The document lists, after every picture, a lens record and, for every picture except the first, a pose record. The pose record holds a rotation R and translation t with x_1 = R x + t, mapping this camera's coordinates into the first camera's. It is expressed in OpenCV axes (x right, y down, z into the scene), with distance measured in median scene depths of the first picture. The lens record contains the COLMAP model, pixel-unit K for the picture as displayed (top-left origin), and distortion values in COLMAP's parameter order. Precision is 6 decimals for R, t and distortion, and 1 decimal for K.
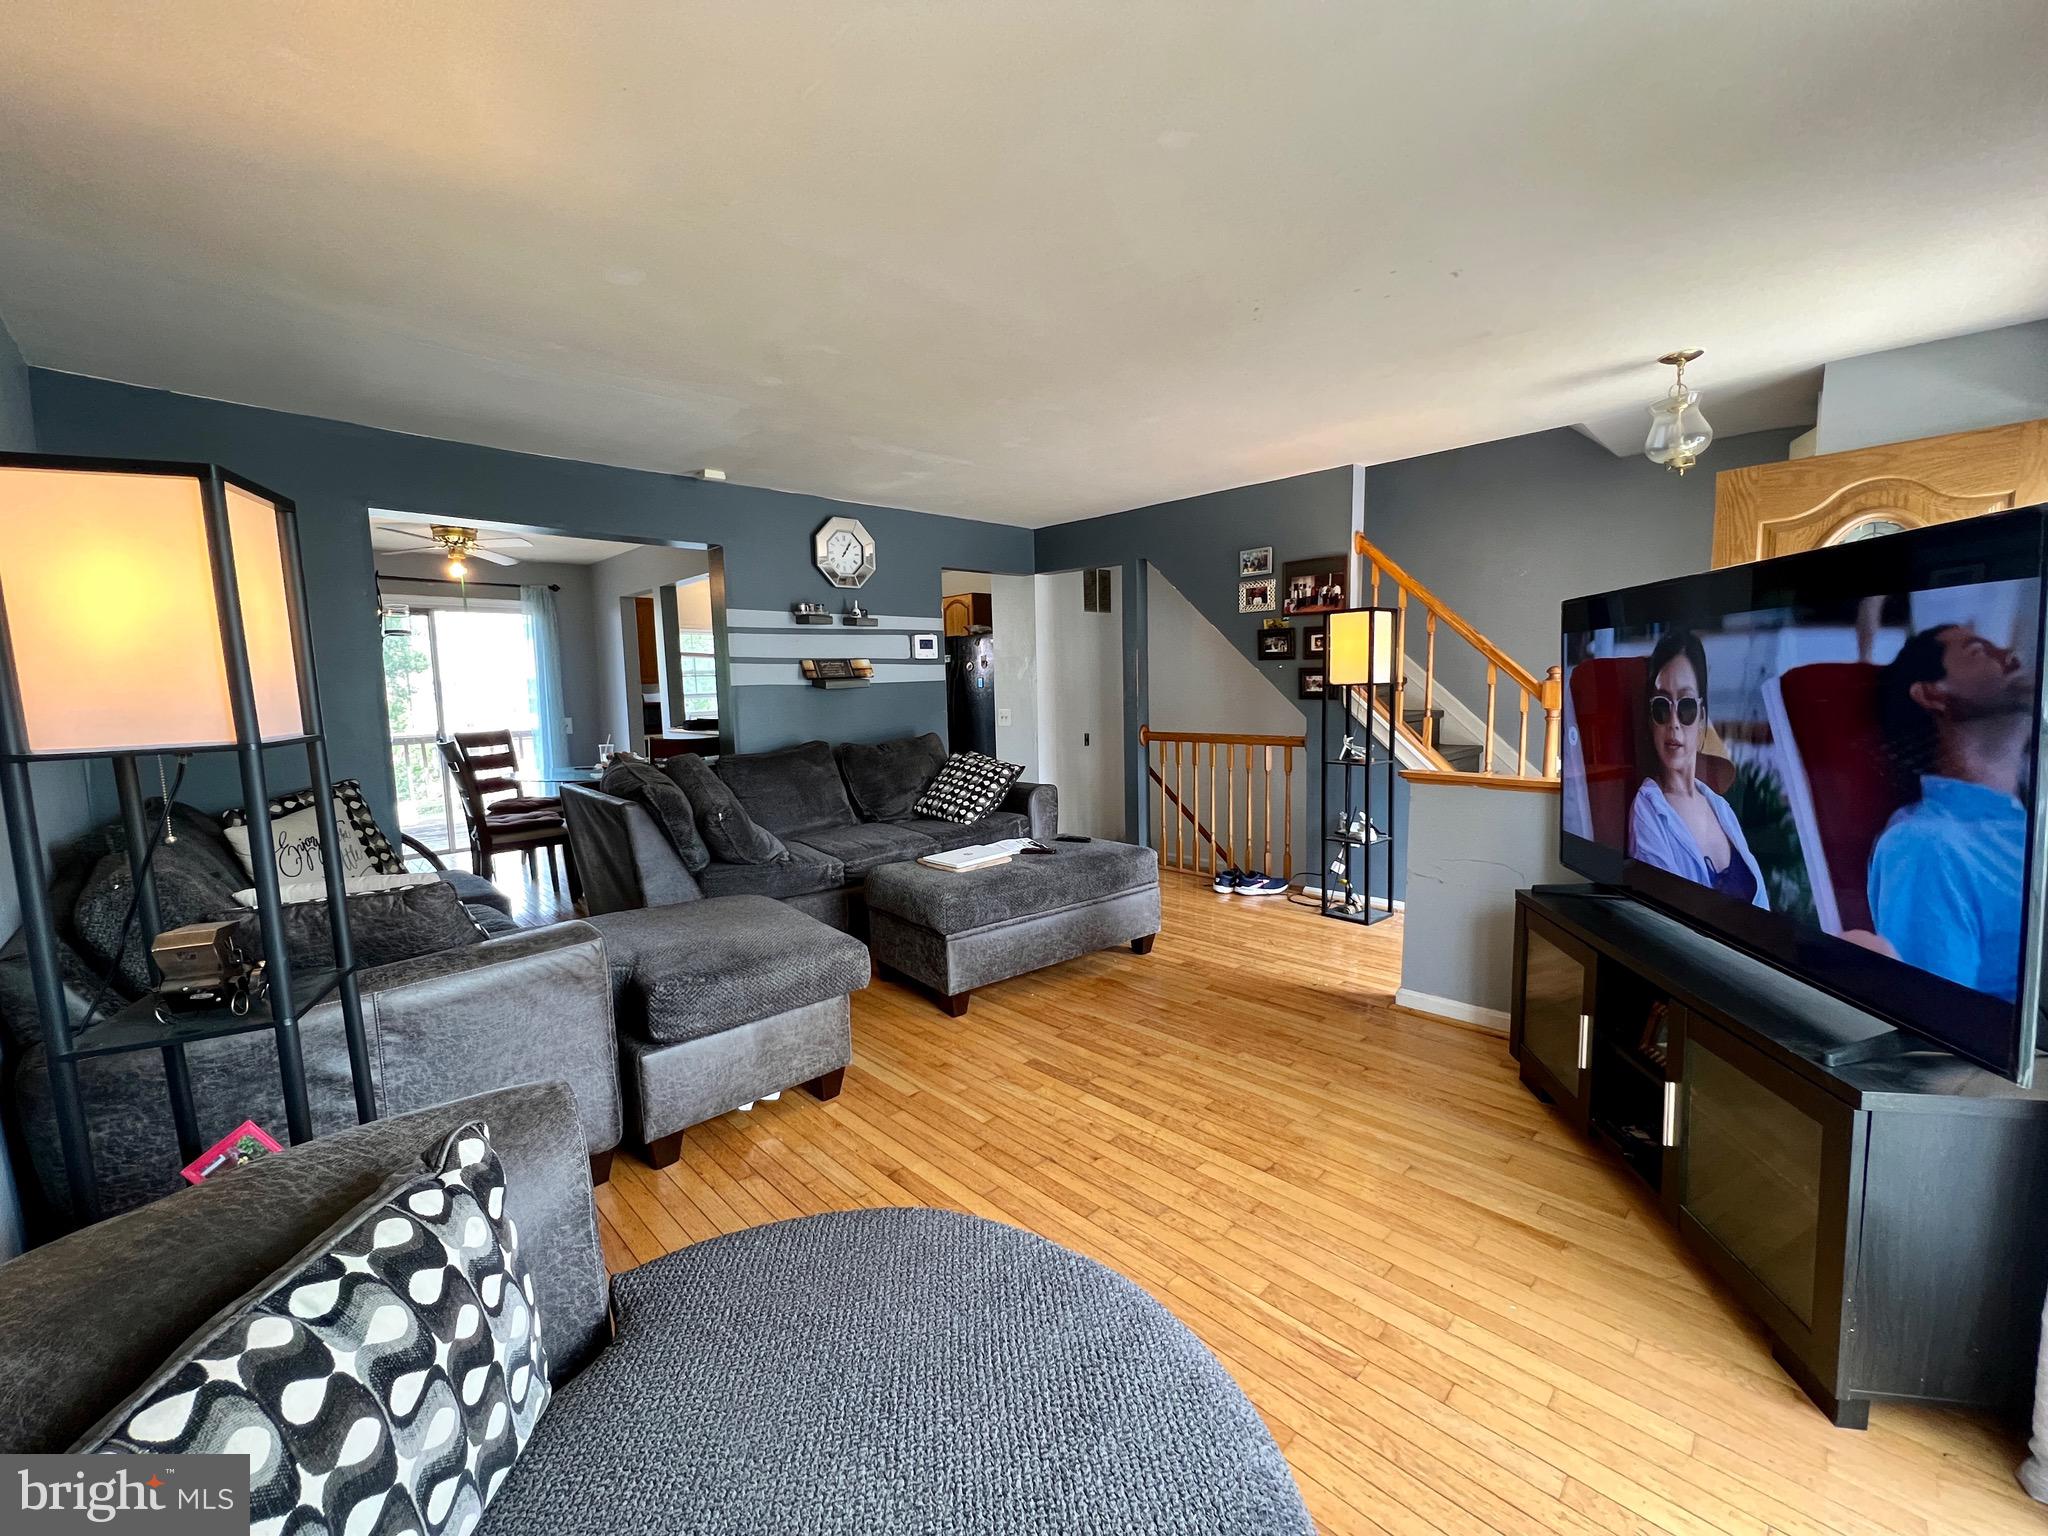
lens RADIAL K [[819.1, 0, 1016.5], [0, 819.1, 769.4], [0, 0, 1]] dist [-0.005951, 0.000541]
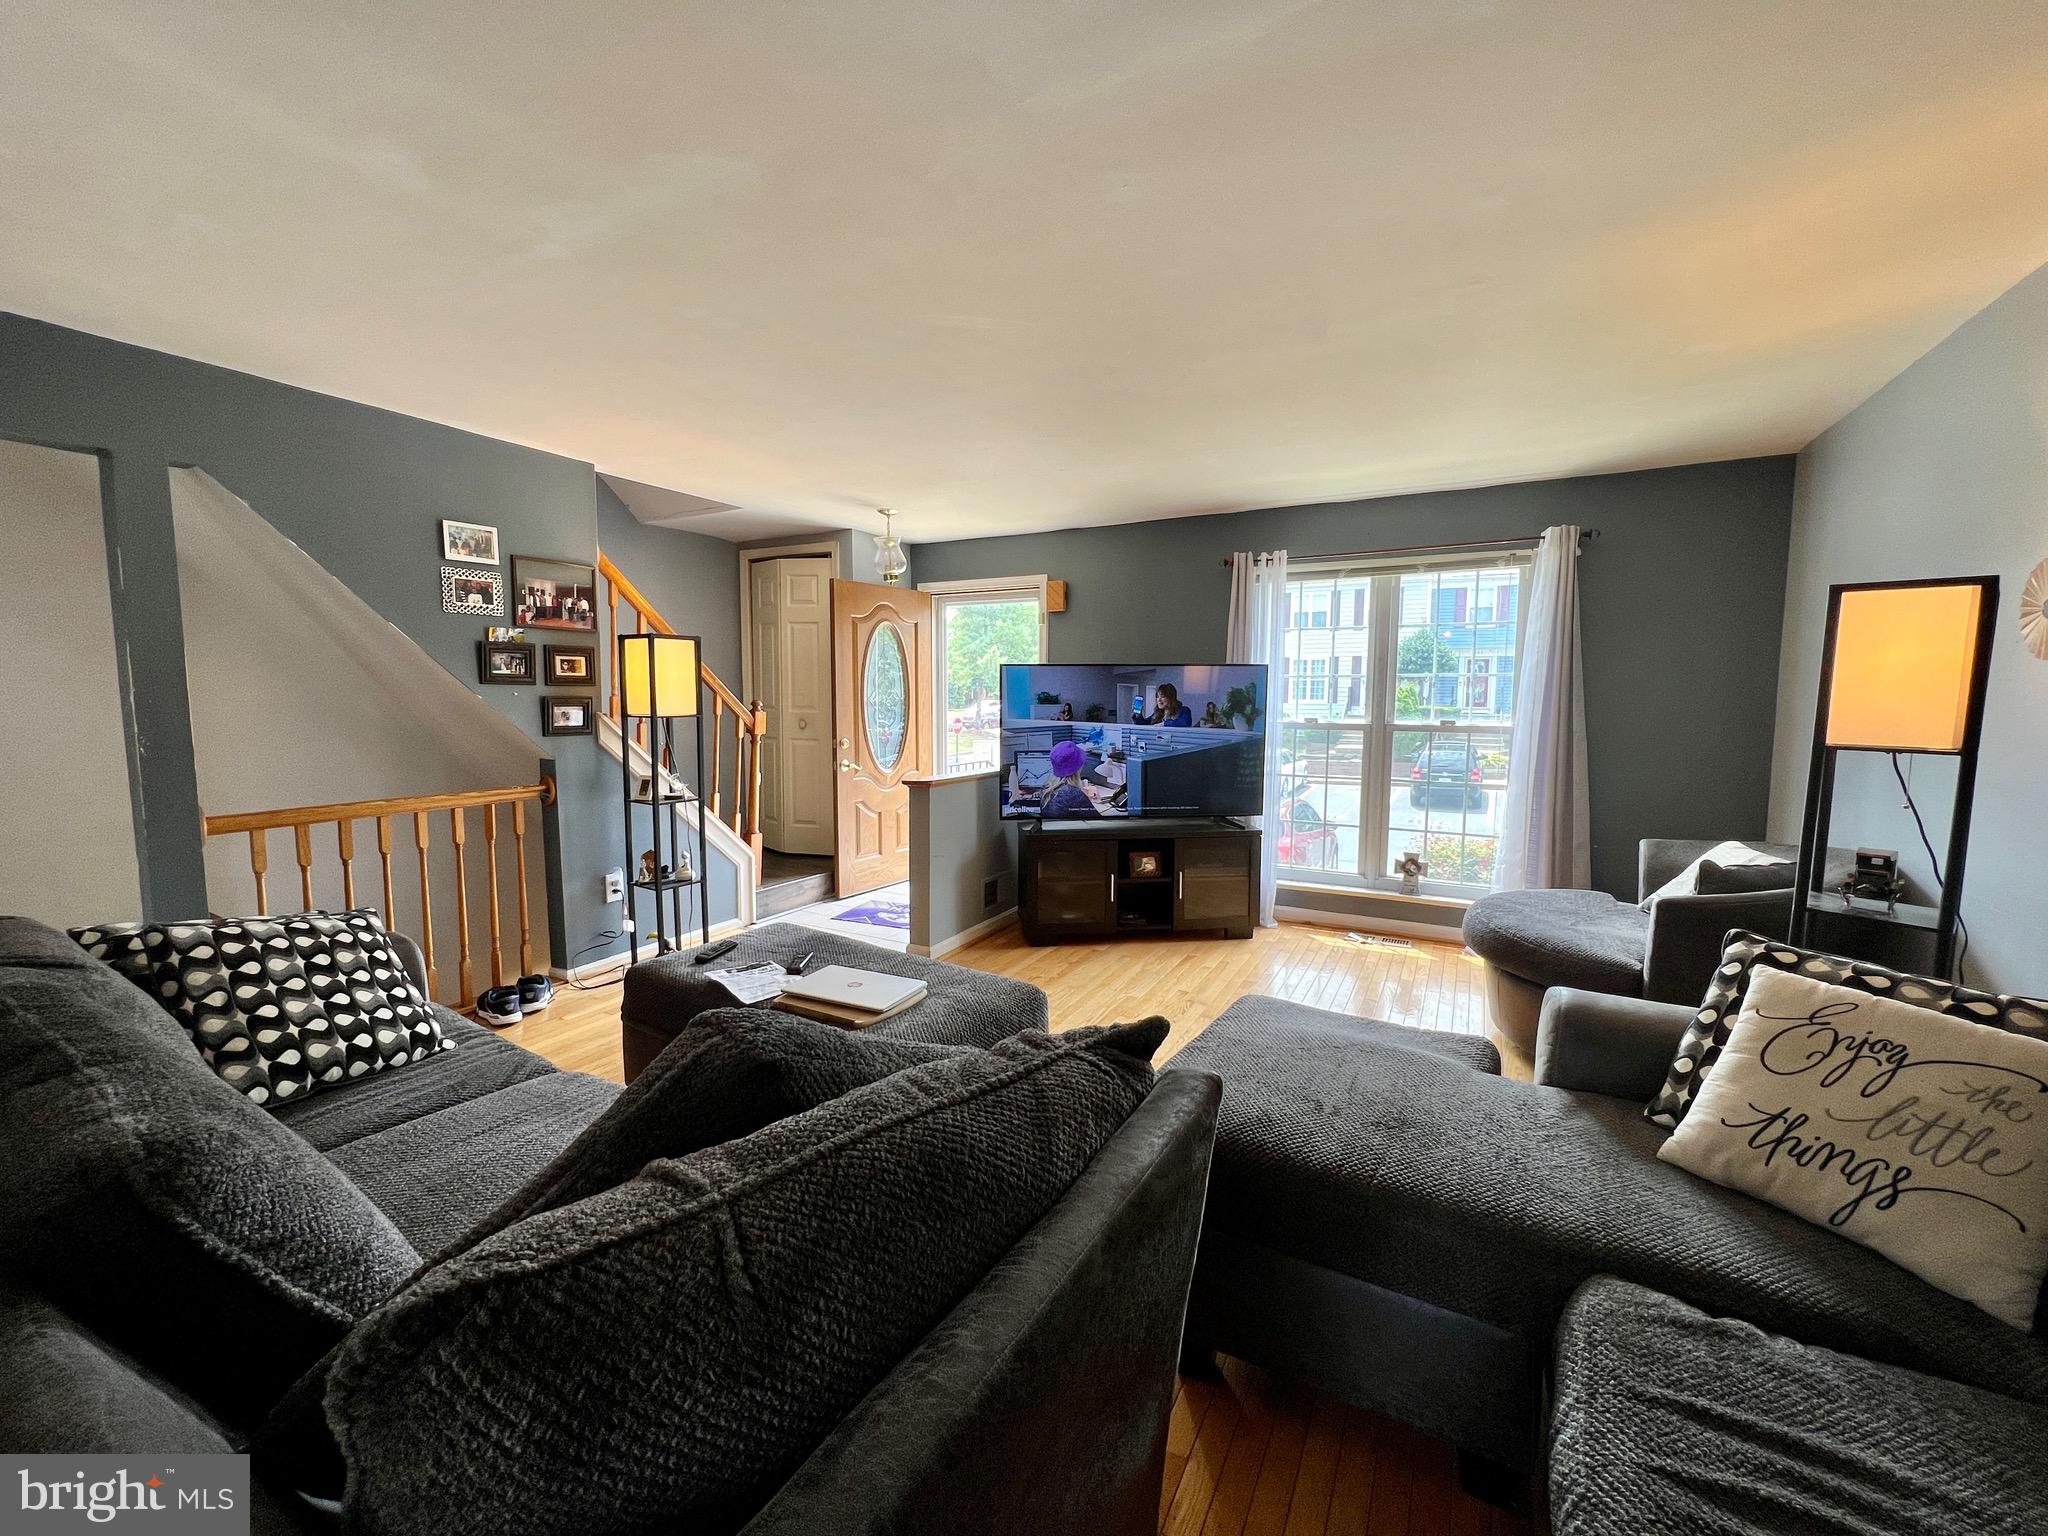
lens RADIAL K [[819.1, 0, 1020.2], [0, 819.1, 767.0], [0, 0, 1]] dist [-0.005951, 0.000541]
pose [[-0.285907, -0.064553, 0.956080, -0.517914], [0.106993, 0.989339, 0.098794, -0.084100], [-0.952265, 0.130540, -0.275953, 0.775584]]
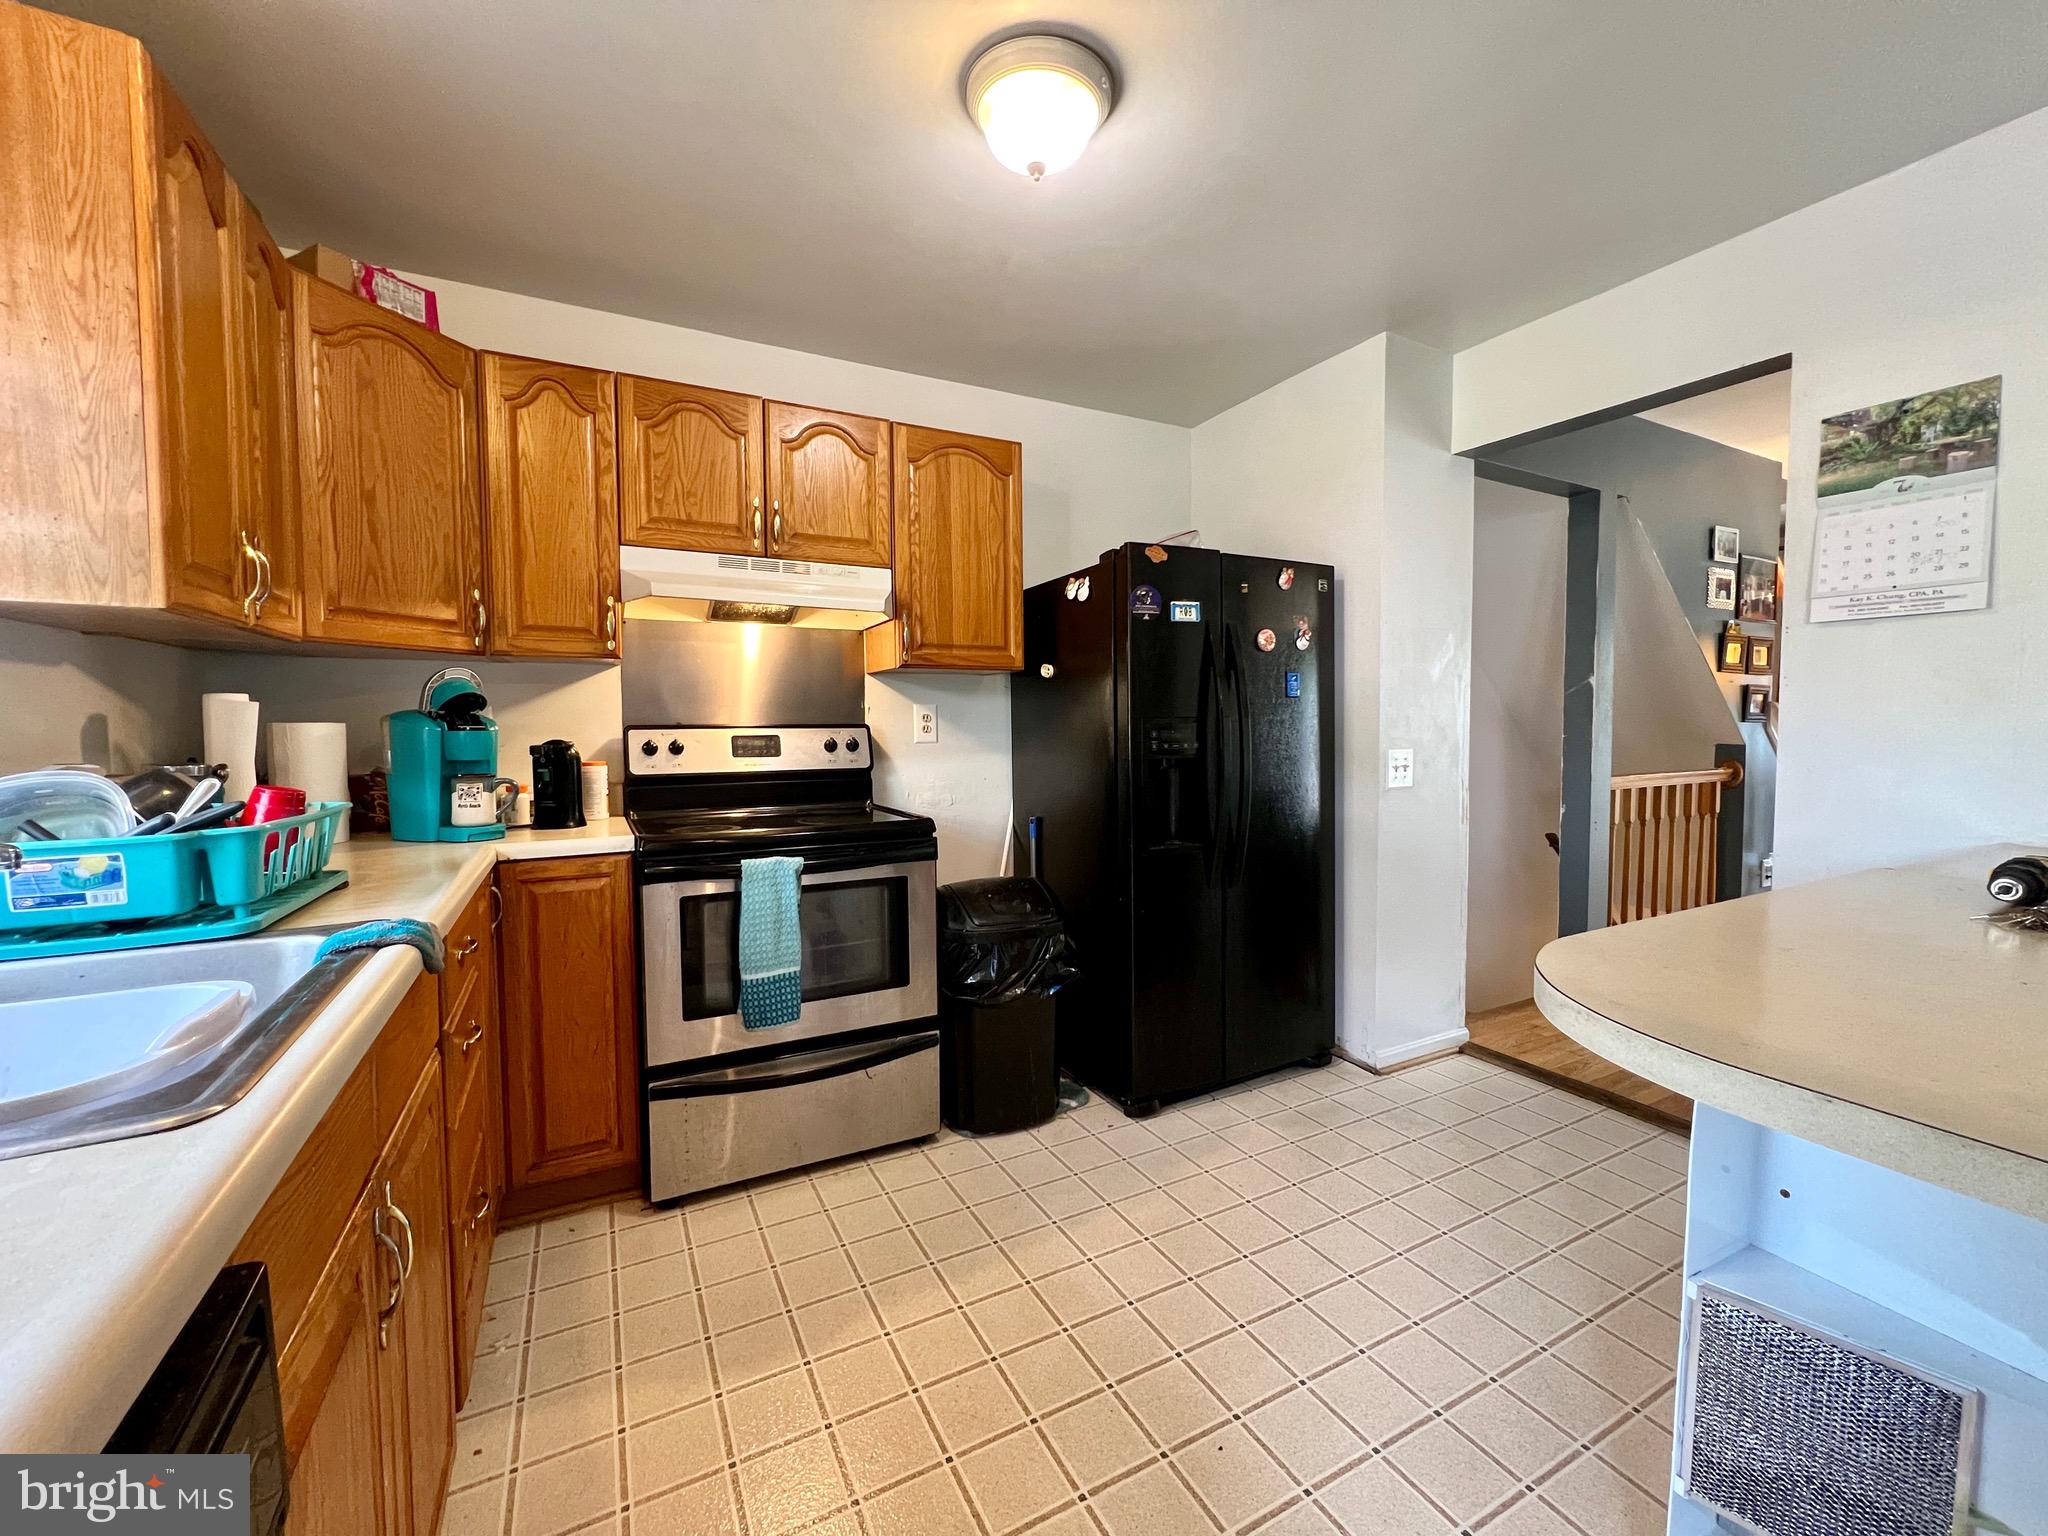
lens RADIAL K [[819.1, 0, 1028.7], [0, 819.1, 763.5], [0, 0, 1]] dist [-0.005951, 0.000541]
pose [[0.277597, -0.023649, 0.960406, -0.643731], [0.103981, 0.994564, -0.005565, -0.112403], [-0.955054, 0.101409, 0.278547, 1.439632]]
